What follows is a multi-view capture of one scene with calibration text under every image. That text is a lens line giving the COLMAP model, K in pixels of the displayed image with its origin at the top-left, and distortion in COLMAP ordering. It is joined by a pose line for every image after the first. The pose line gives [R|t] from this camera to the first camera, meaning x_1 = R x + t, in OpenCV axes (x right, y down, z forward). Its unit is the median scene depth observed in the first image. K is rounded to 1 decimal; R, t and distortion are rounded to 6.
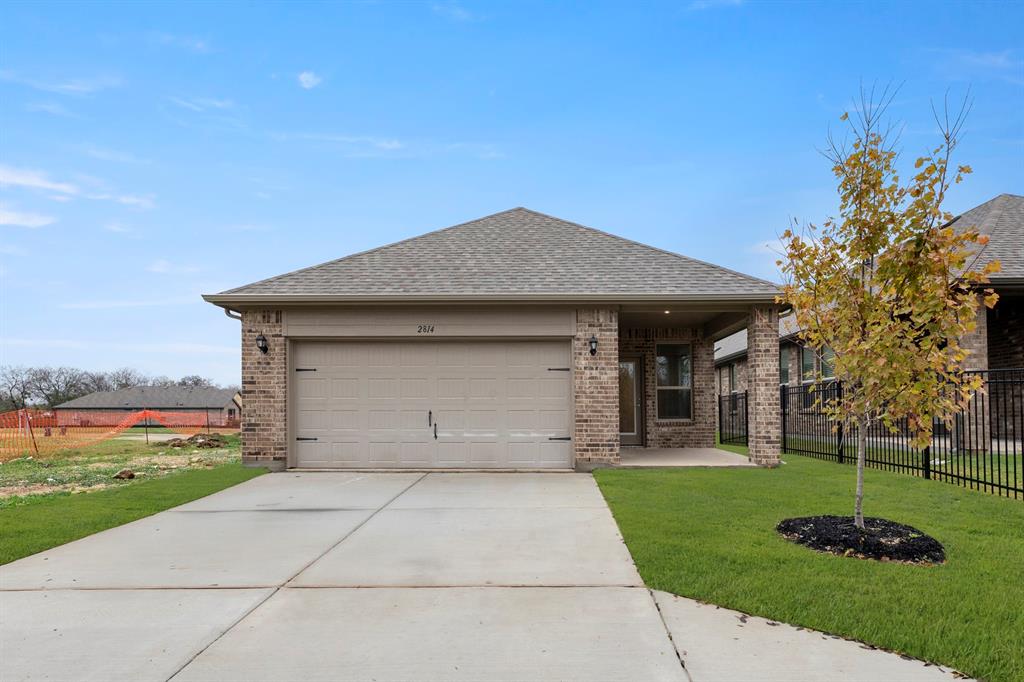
lens RADIAL K [[409.6, 0, 507.0], [0, 409.6, 345.9], [0, 0, 1]] dist [-0.000048, 0.000193]
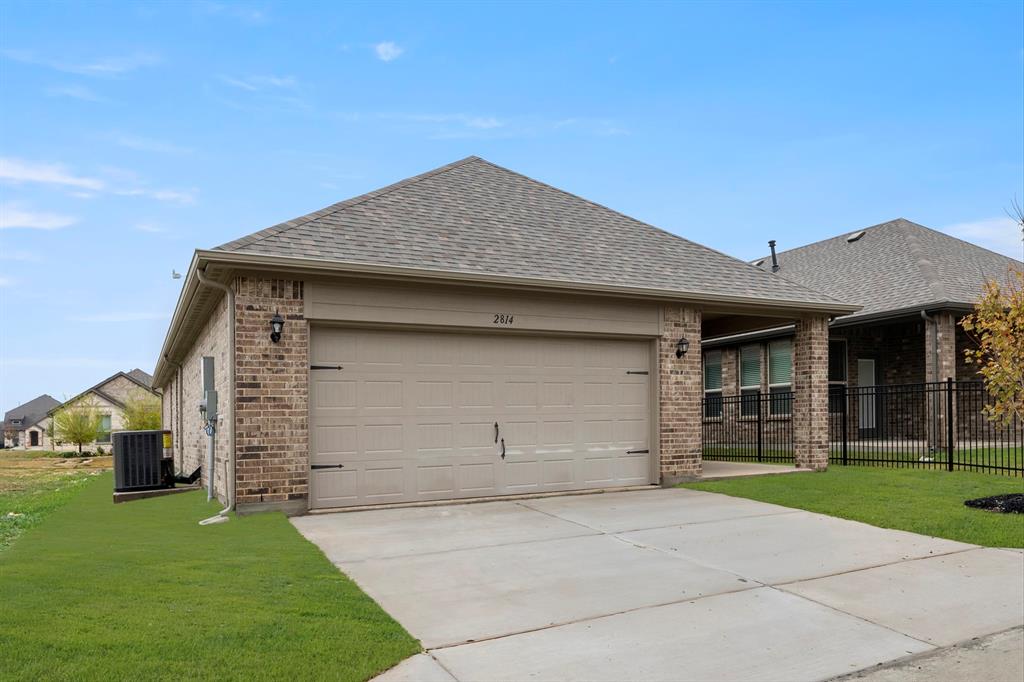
lens RADIAL K [[574.5, 0, 511.8], [0, 574.5, 330.1], [0, 0, 1]] dist [0.001109, -0.000548]
pose [[0.919923, 0.044485, 0.389568, -0.626450], [-0.041250, 0.999010, -0.016672, -0.002564], [-0.389924, -0.000733, 0.920847, -0.028478]]
